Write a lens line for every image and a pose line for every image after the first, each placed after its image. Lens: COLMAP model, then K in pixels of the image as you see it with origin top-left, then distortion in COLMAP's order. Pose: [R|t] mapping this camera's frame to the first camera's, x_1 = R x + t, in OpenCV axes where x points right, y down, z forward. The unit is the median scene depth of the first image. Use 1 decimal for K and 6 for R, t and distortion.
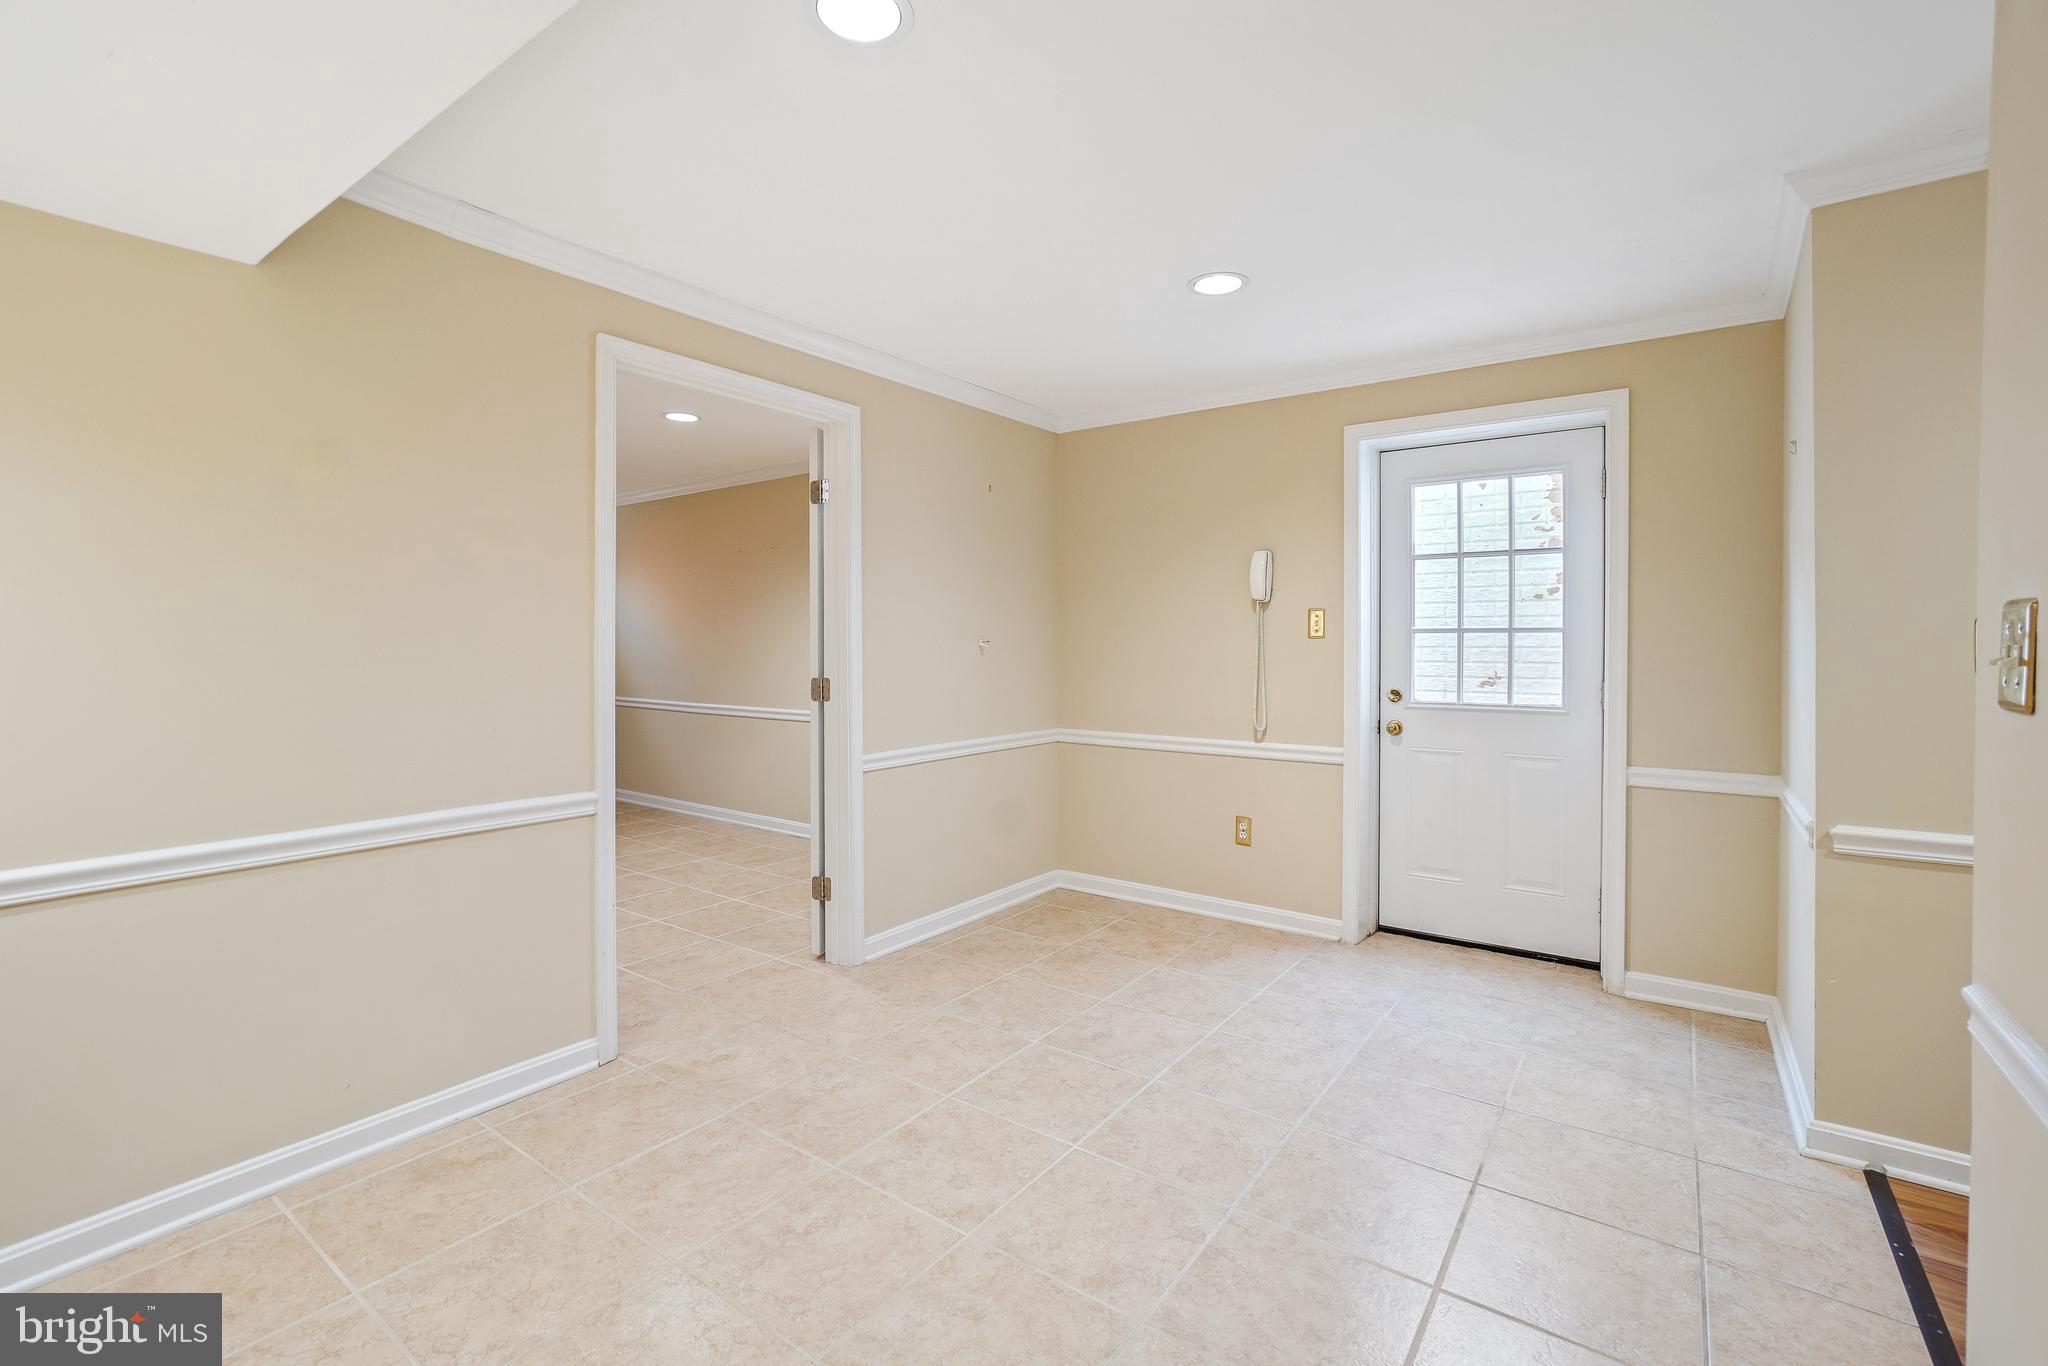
lens RADIAL K [[915.2, 0, 1013.4], [0, 915.2, 647.5], [0, 0, 1]] dist [-0.031772, 0.006846]
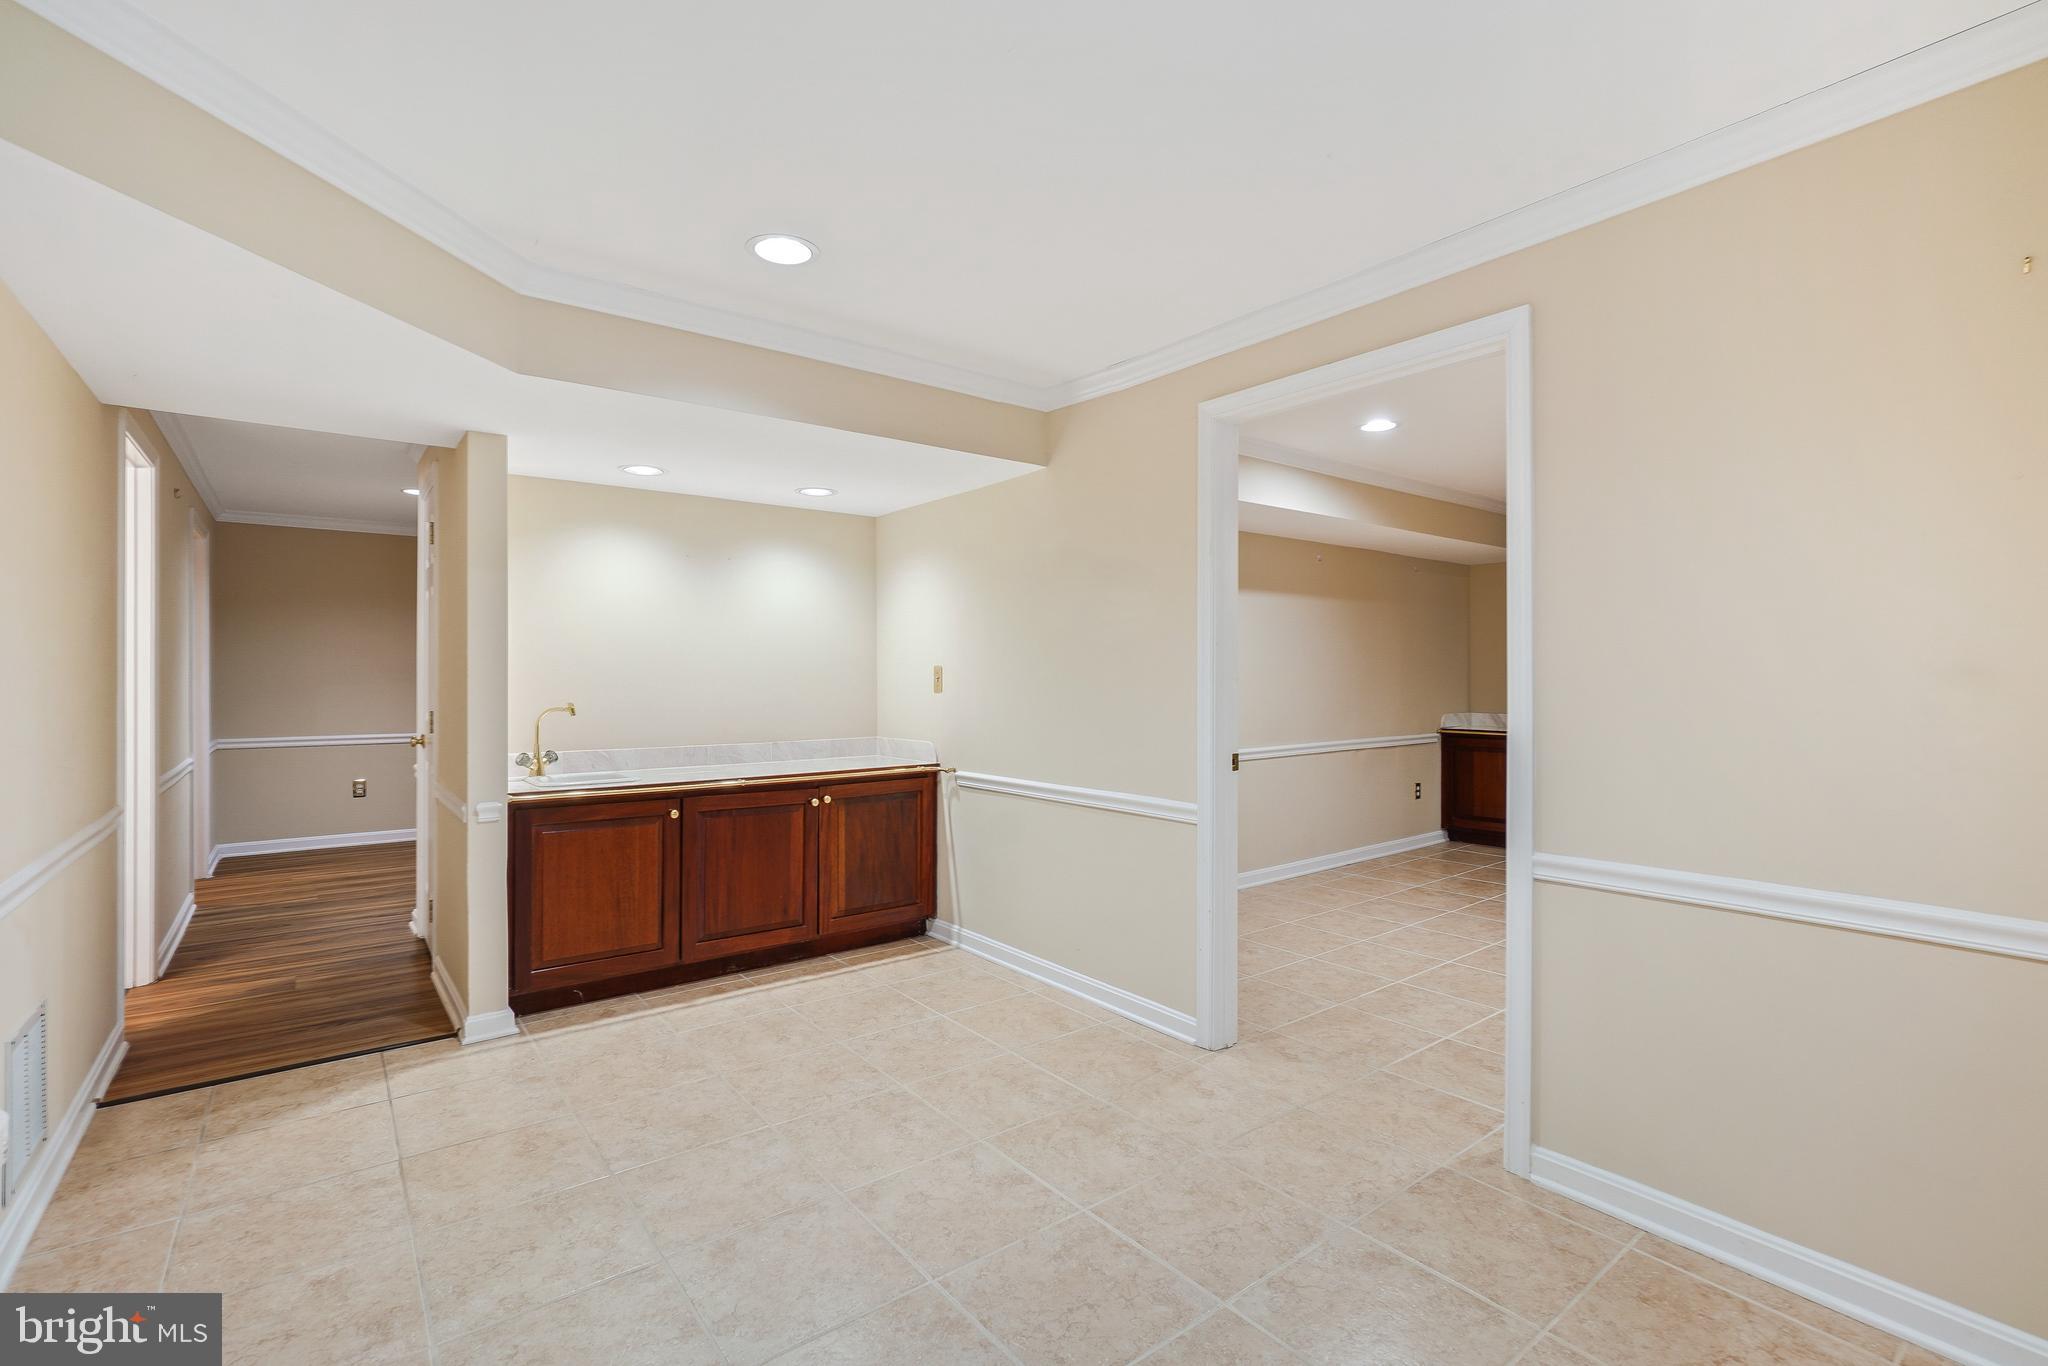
lens RADIAL K [[915.2, 0, 1019.5], [0, 915.2, 680.9], [0, 0, 1]] dist [-0.031772, 0.006846]
pose [[-0.275991, 0.000203, -0.961160, 0.710571], [-0.009785, 0.999948, 0.003021, 0.001420], [0.961110, 0.010238, -0.275974, 1.104871]]
